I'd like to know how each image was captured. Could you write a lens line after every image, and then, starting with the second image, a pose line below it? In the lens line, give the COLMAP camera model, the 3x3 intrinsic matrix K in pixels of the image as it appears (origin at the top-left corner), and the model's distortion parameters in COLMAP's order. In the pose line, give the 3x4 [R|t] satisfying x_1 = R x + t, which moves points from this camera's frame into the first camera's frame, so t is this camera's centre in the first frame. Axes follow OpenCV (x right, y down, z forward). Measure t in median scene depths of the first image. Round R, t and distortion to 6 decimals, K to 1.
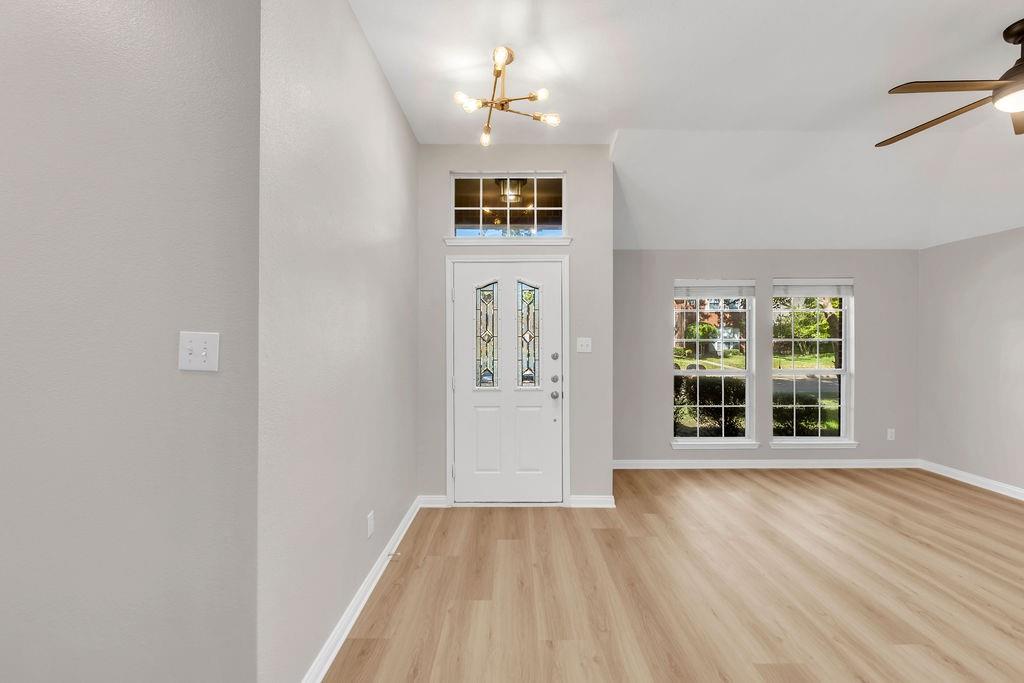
lens RADIAL K [[400.7, 0, 511.9], [0, 400.7, 346.3], [0, 0, 1]] dist [0.000573, -0.000525]
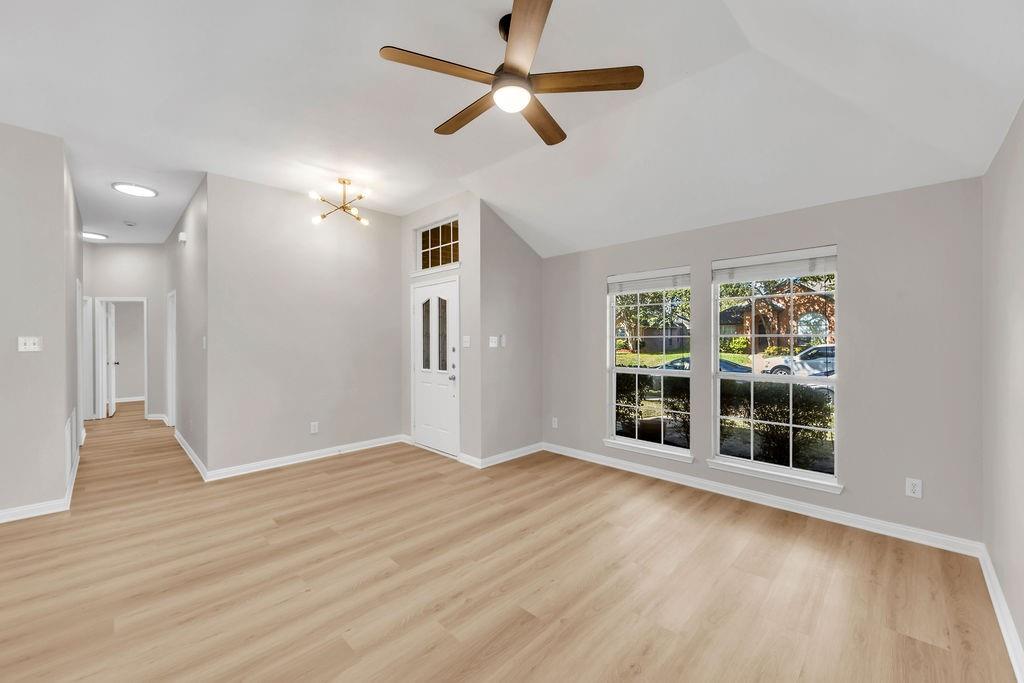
lens RADIAL K [[400.7, 0, 515.6], [0, 400.7, 347.9], [0, 0, 1]] dist [0.000573, -0.000525]
pose [[0.713008, 0.014514, -0.701006, 1.216786], [-0.004634, 0.999861, 0.015989, -0.004373], [0.701141, -0.008152, 0.712976, 0.168122]]
